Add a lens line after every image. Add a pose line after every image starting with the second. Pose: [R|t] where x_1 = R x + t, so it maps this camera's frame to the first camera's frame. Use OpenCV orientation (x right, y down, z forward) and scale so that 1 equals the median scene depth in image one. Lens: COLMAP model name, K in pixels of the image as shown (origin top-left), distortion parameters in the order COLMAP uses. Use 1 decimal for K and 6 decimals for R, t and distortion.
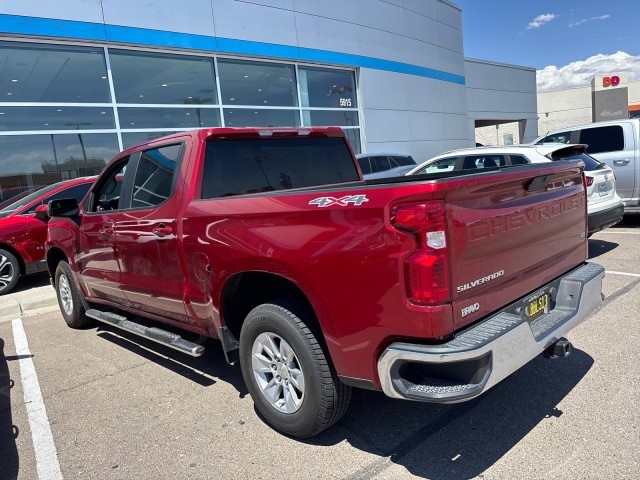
lens RADIAL K [[486.2, 0, 321.6], [0, 486.2, 235.4], [0, 0, 1]] dist [0.038539, -0.044223]
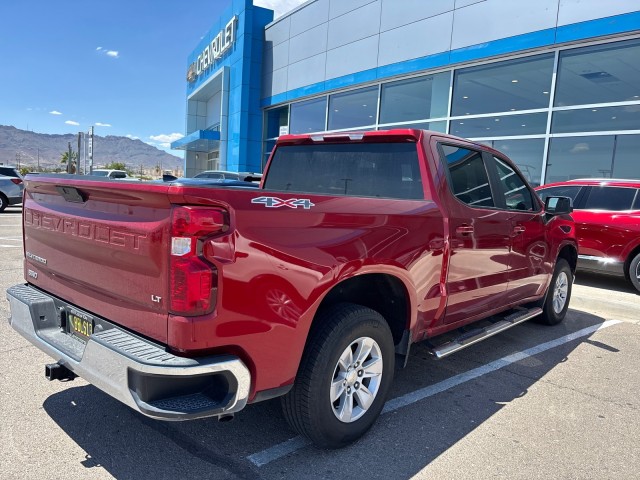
lens RADIAL K [[486.2, 0, 326.5], [0, 486.2, 234.9], [0, 0, 1]] dist [0.038539, -0.044223]
pose [[0.077781, 0.190524, -0.978596, 0.892490], [-0.185833, 0.967138, 0.173523, -0.180526], [0.979498, 0.168359, 0.110631, 0.867906]]
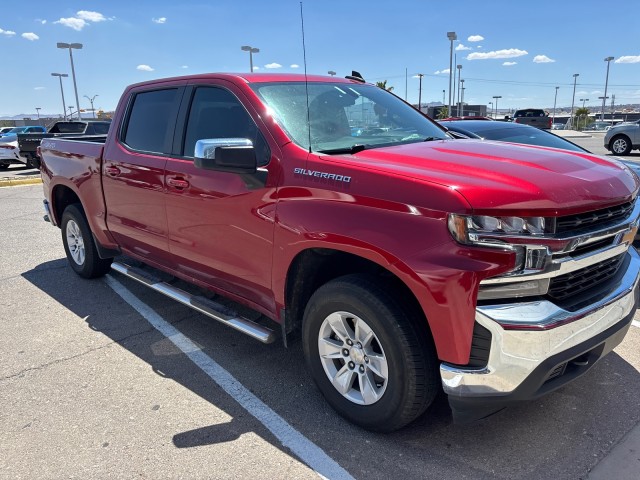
lens RADIAL K [[486.2, 0, 322.6], [0, 486.2, 237.7], [0, 0, 1]] dist [0.038539, -0.044223]
pose [[-0.992525, 0.121964, 0.004457, -0.341385], [0.115369, 0.925691, 0.360259, -0.263903], [0.039813, 0.358080, -0.932842, 2.181214]]
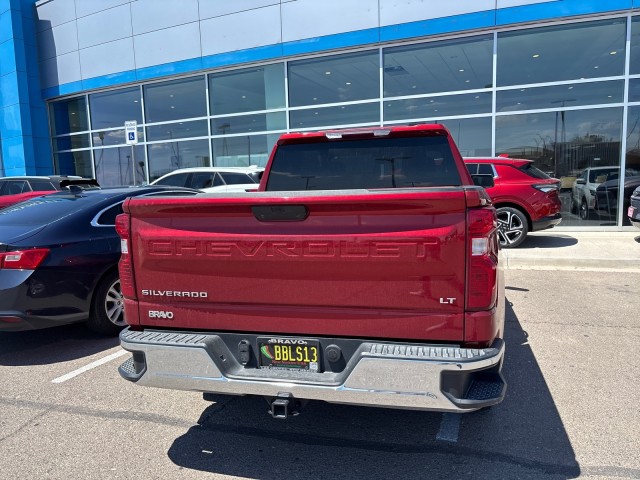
lens RADIAL K [[486.2, 0, 321.0], [0, 486.2, 240.4], [0, 0, 1]] dist [0.038539, -0.044223]
pose [[0.520147, 0.179882, -0.834919, 0.754413], [-0.123707, 0.983128, 0.134745, -0.114982], [0.845070, 0.033198, 0.533624, 0.377653]]
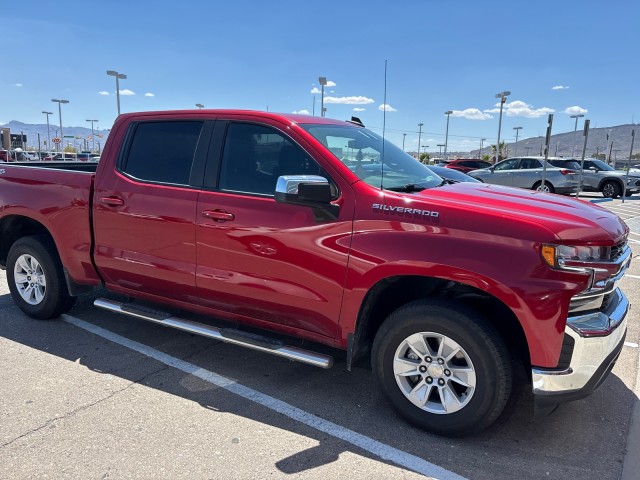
lens RADIAL K [[486.2, 0, 321.6], [0, 486.2, 241.9], [0, 0, 1]] dist [0.038539, -0.044223]
pose [[-0.952451, 0.123131, -0.278704, -0.046154], [0.027468, 0.945682, 0.323930, -0.300788], [0.303451, 0.300872, -0.904098, 2.185488]]
